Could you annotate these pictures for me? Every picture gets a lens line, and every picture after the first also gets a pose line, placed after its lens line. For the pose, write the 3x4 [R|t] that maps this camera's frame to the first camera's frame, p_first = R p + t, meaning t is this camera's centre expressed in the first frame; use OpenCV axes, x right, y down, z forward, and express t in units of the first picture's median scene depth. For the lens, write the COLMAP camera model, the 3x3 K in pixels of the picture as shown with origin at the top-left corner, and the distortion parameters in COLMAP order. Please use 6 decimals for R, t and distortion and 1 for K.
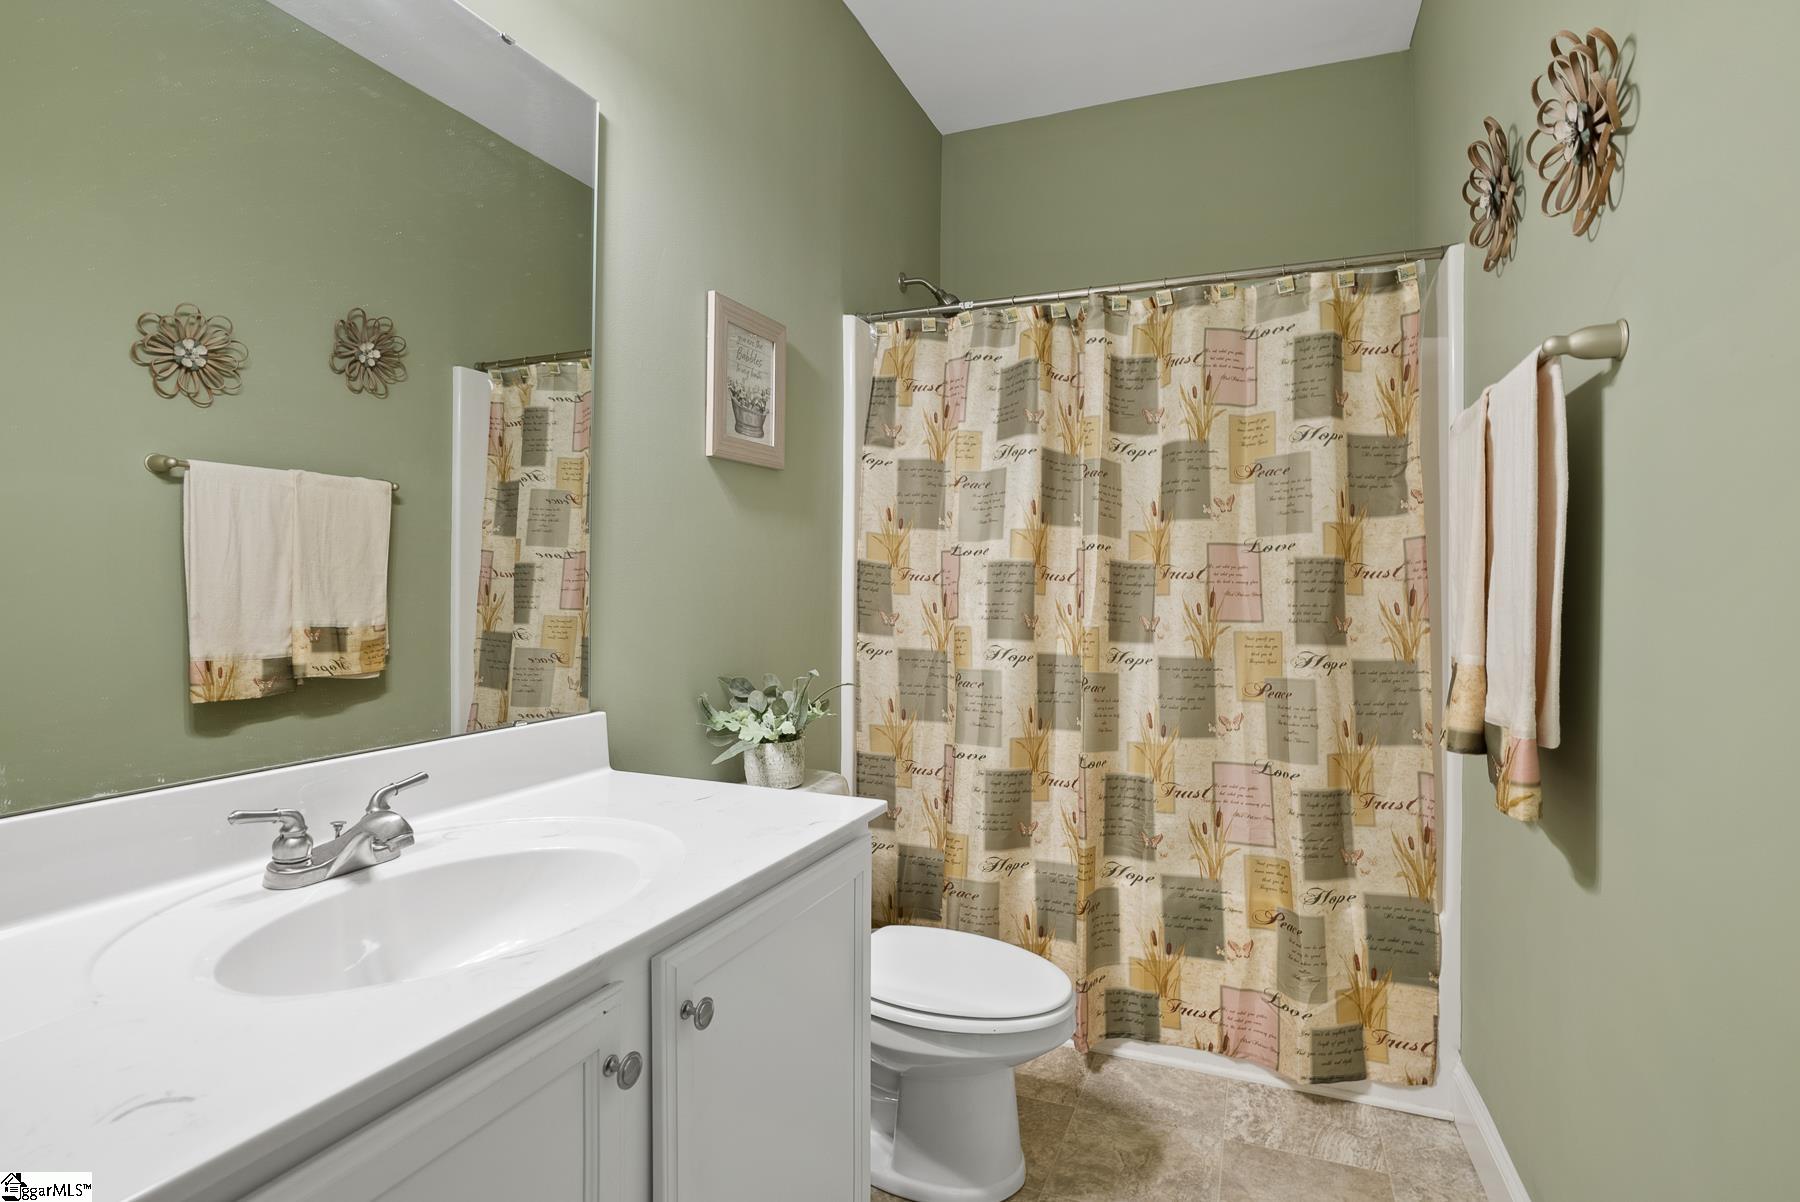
lens RADIAL K [[892.2, 0, 900.6], [0, 892.2, 597.2], [0, 0, 1]] dist [-0.022643, 0.003857]
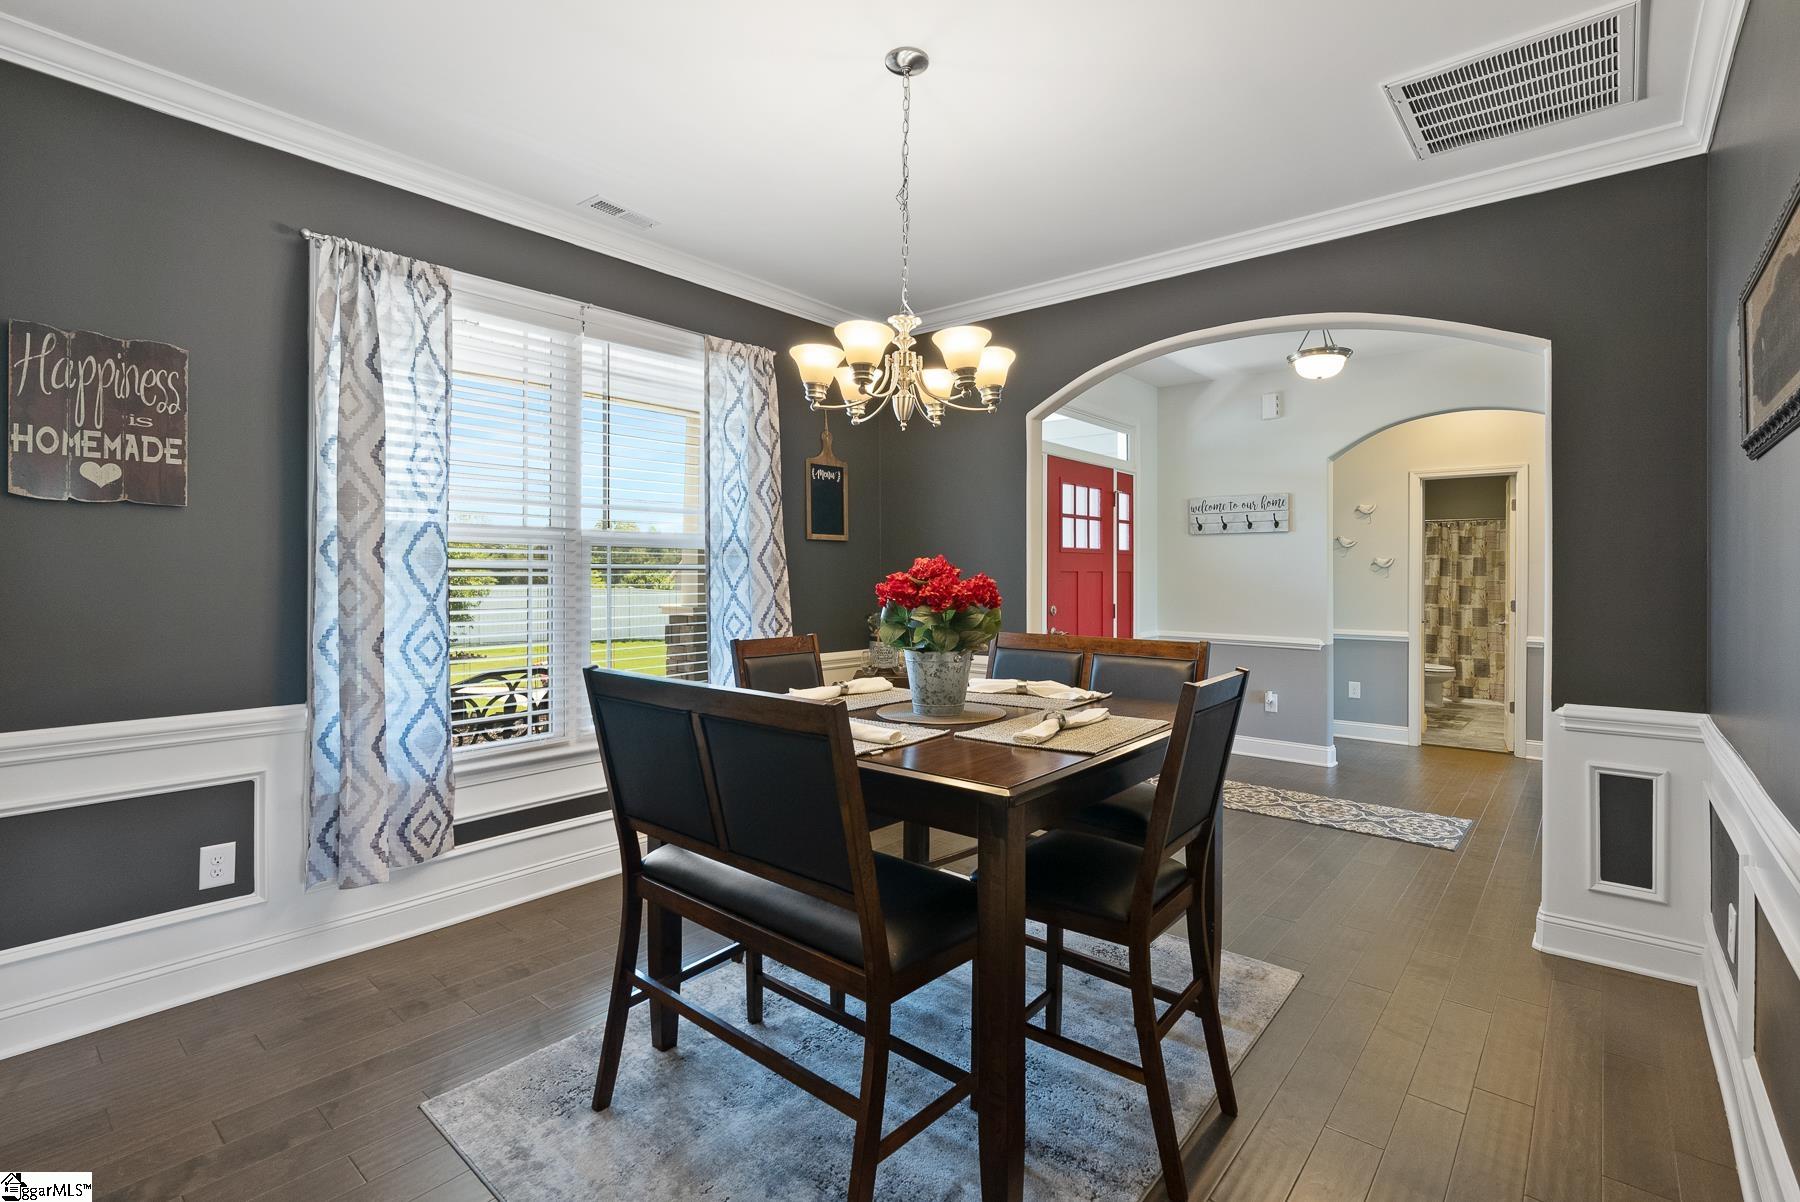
lens RADIAL K [[820.0, 0, 907.8], [0, 820.0, 574.4], [0, 0, 1]] dist [-0.013365, 0.003216]
pose [[0.946161, 0.000189, -0.323697, -0.999768], [-0.001450, 0.999992, -0.003656, -0.075713], [0.323693, 0.003929, 0.946154, -3.552068]]
